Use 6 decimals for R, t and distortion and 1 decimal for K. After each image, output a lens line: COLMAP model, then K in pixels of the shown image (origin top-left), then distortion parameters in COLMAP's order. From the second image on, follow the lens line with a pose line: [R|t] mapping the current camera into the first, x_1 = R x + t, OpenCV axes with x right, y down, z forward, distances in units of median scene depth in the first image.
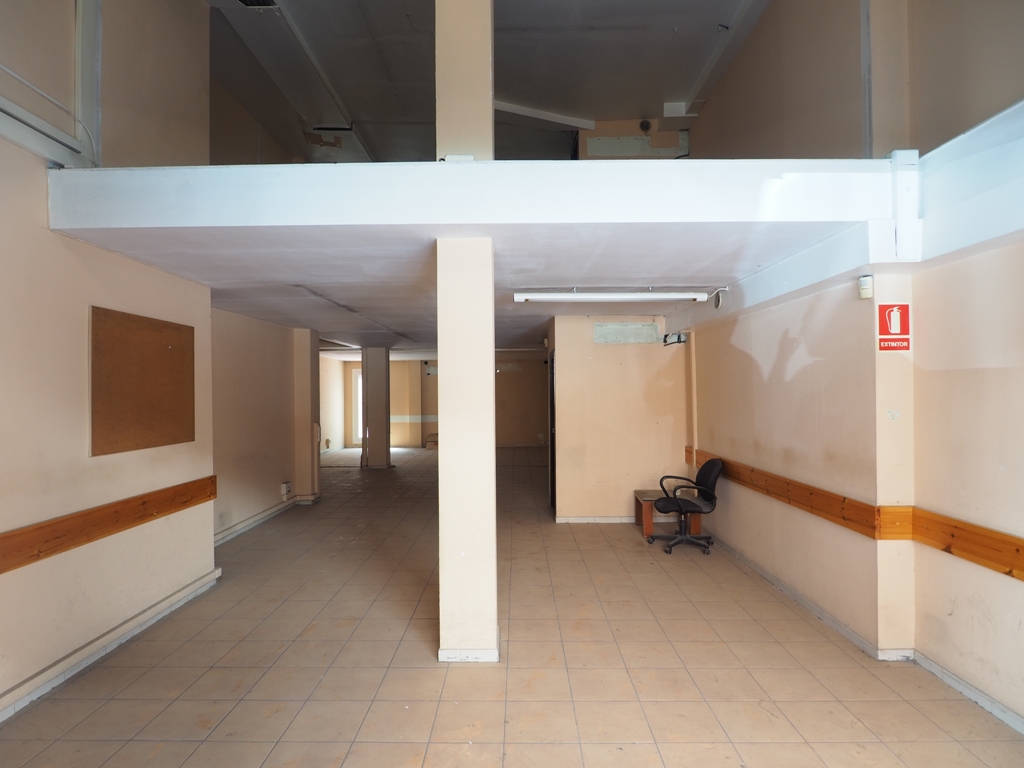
lens RADIAL K [[549.4, 0, 511.9], [0, 549.4, 389.9], [0, 0, 1]] dist [0.001771, -0.011951]
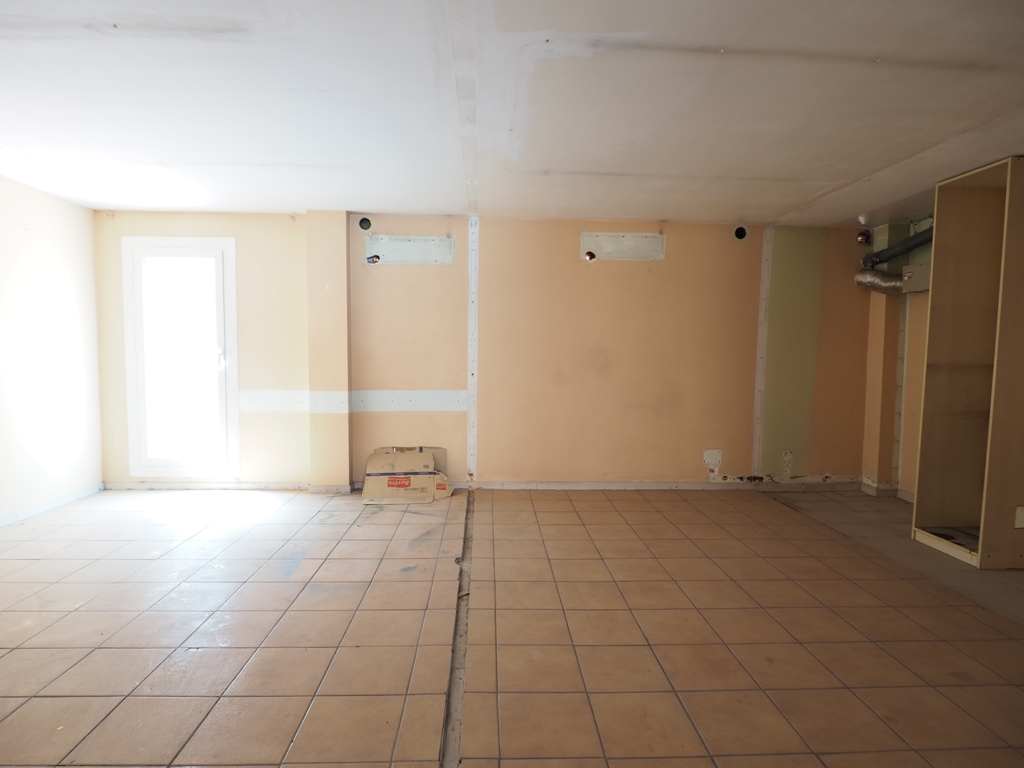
lens RADIAL K [[549.4, 0, 511.9], [0, 549.4, 389.9], [0, 0, 1]] dist [0.001771, -0.011951]
pose [[0.998049, 0.016582, 0.060200, -0.318112], [-0.021211, 0.996798, 0.077093, 0.068793], [-0.058729, -0.078220, 0.995205, 2.388064]]
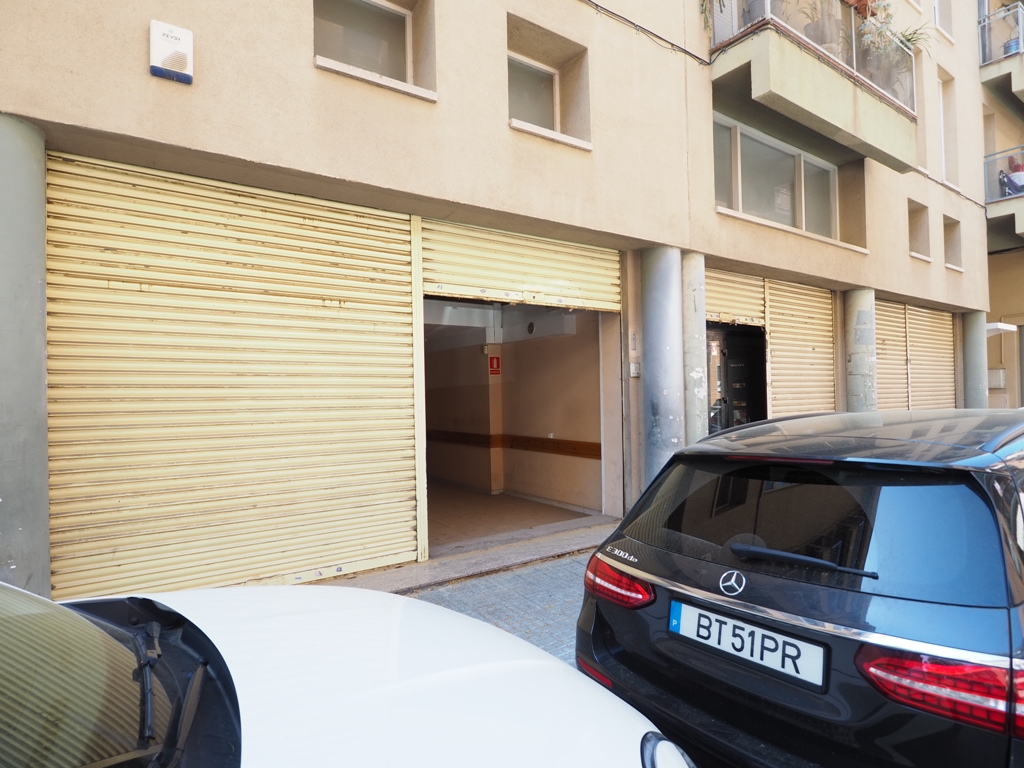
lens RADIAL K [[549.4, 0, 511.9], [0, 549.4, 389.9], [0, 0, 1]] dist [0.001771, -0.011951]
pose [[0.815419, -0.005465, 0.578845, -0.525192], [0.012974, 0.999877, -0.008837, 0.017355], [-0.578725, 0.014716, 0.815390, -0.824195]]
